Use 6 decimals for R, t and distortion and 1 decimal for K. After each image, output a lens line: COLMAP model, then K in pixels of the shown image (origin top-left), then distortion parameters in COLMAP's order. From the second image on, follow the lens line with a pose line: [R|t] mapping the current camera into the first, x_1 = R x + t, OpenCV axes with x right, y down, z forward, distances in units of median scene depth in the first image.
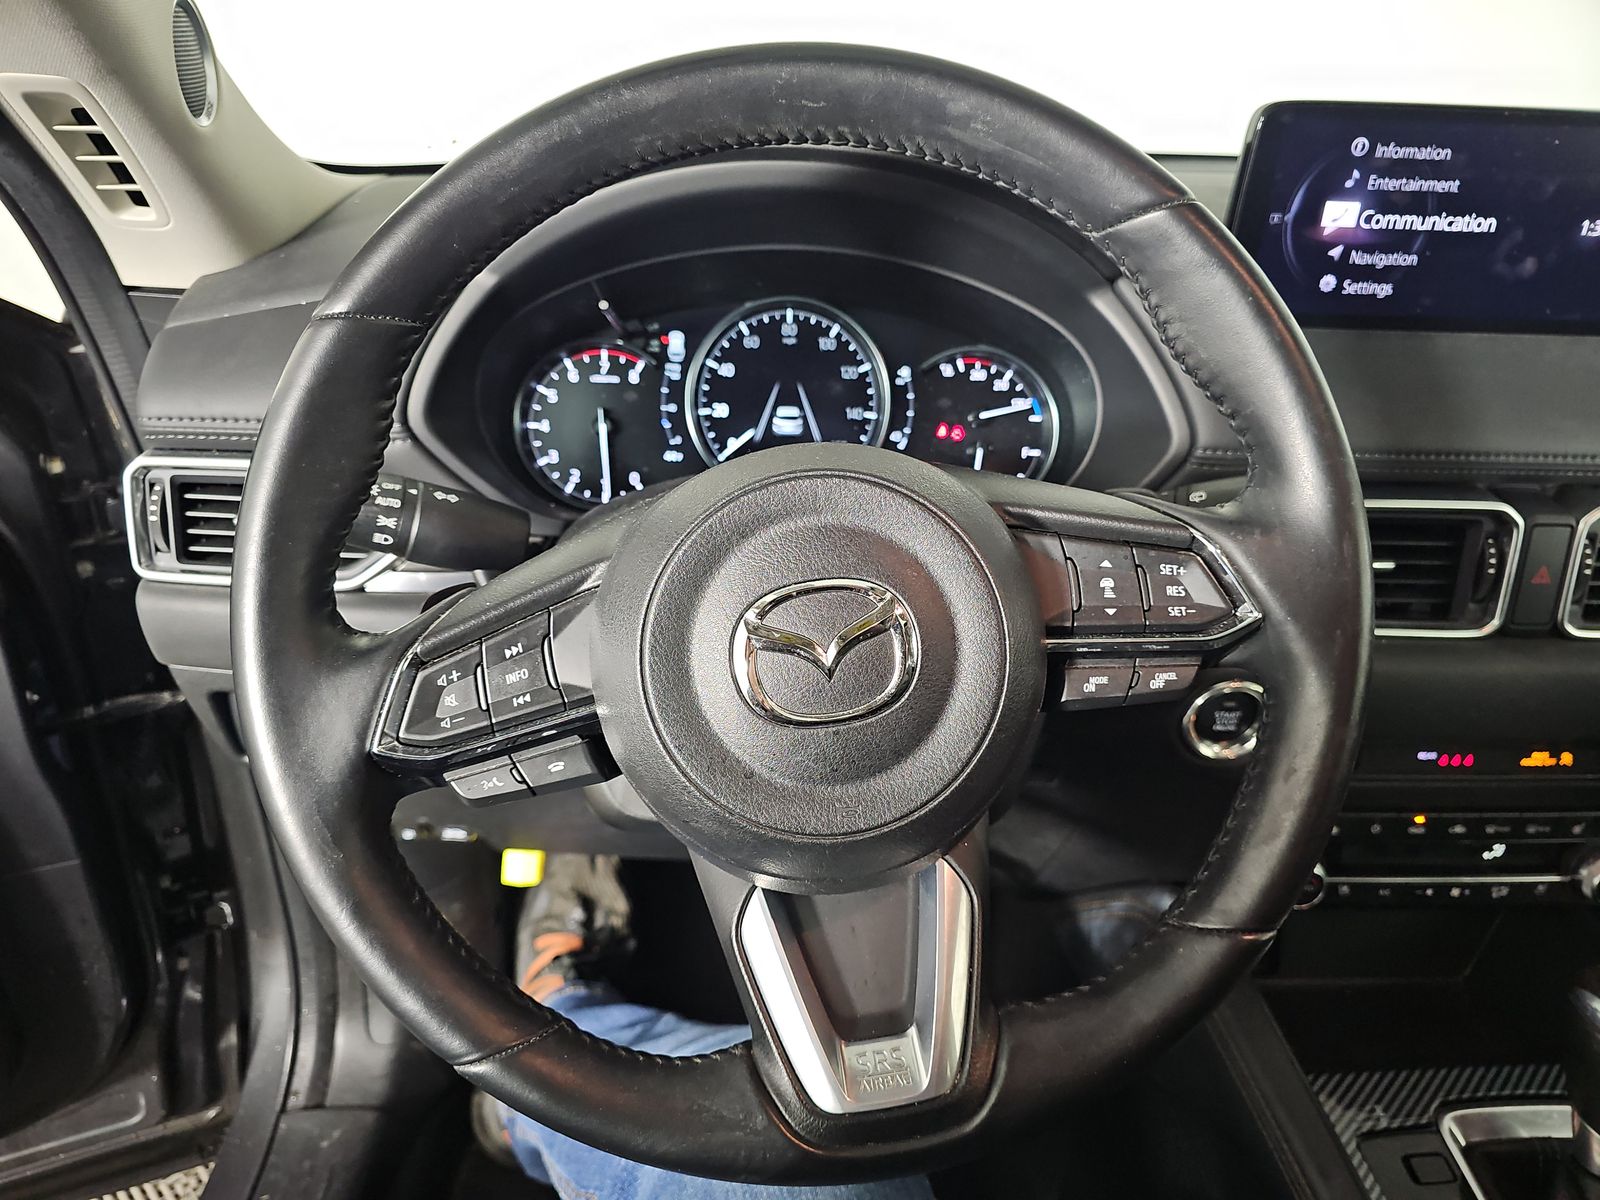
lens RADIAL K [[1070.6, 0, 800.0], [0, 1070.6, 600.0], [0, 0, 1]] dist [0.015010, -0.091083]
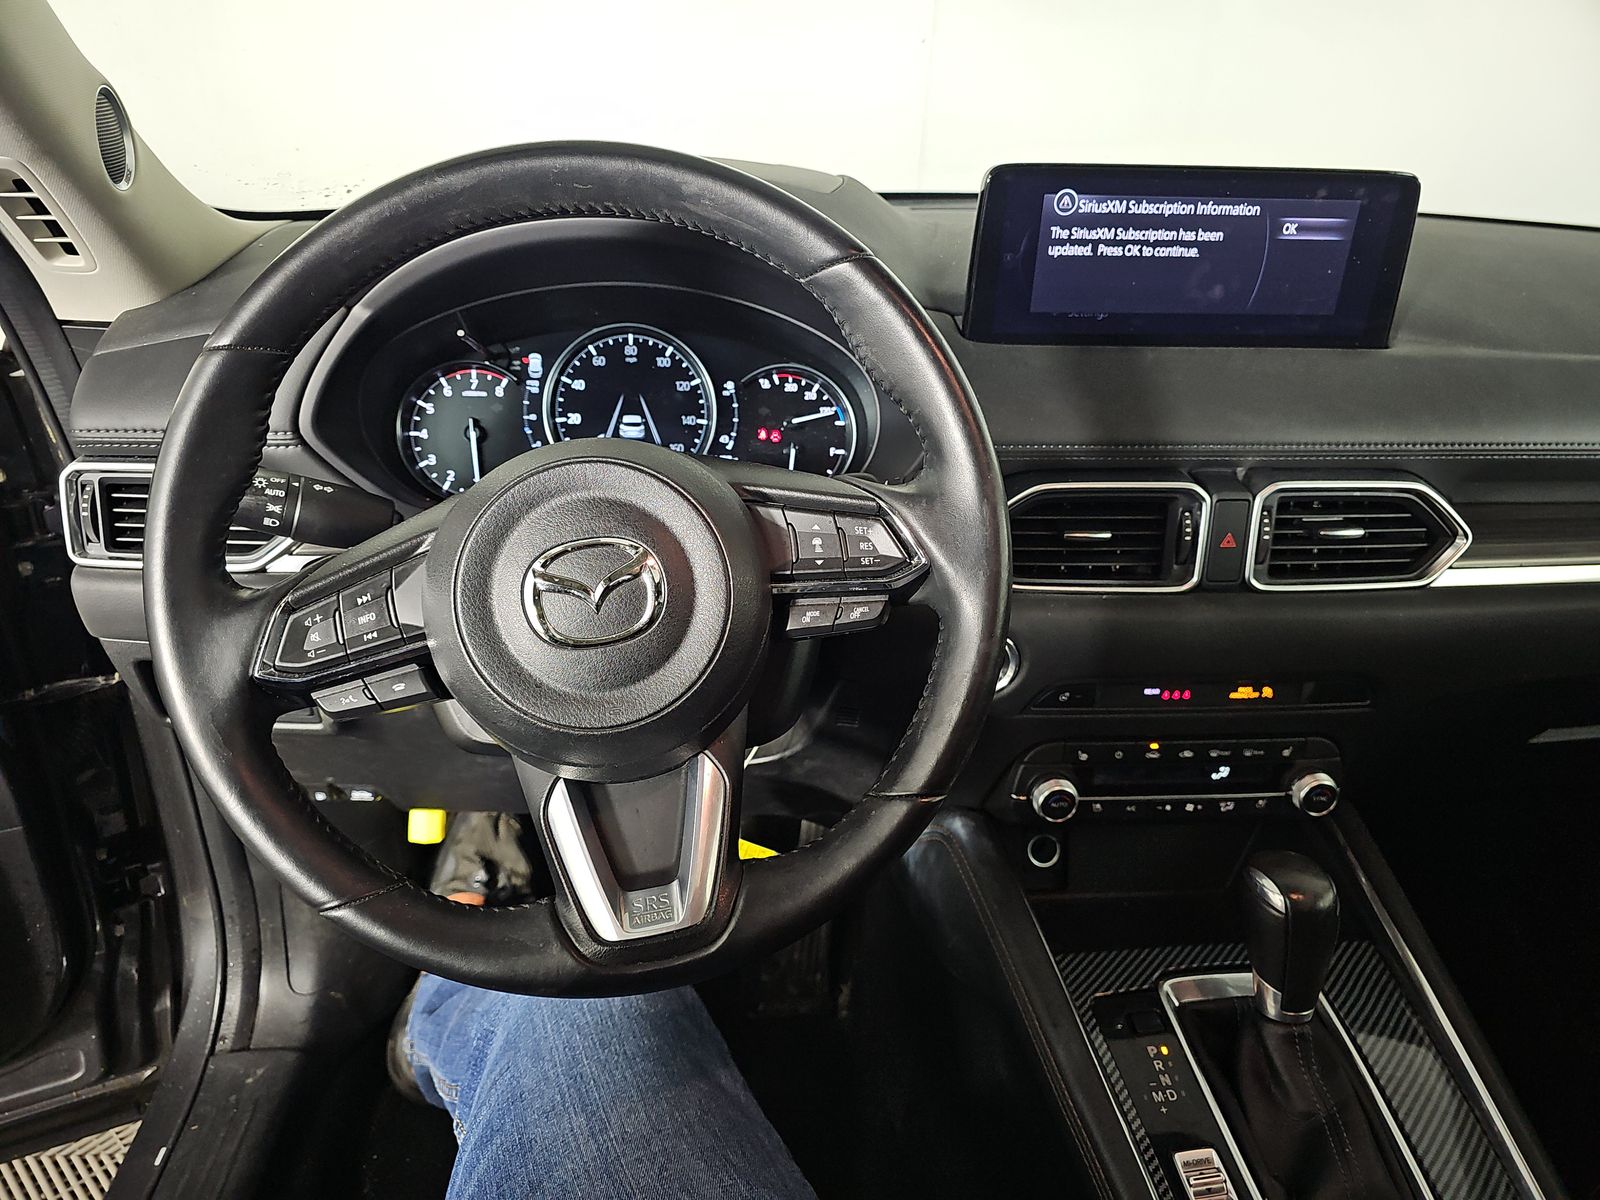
lens RADIAL K [[1058.8, 0, 800.0], [0, 1058.8, 600.0], [0, 0, 1]] dist [0.006313, -0.068999]
pose [[0.998543, -0.019645, 0.050256, 0.127048], [0.020197, 0.999741, -0.010503, 0.045862], [-0.050037, 0.011503, 0.998681, -0.203462]]
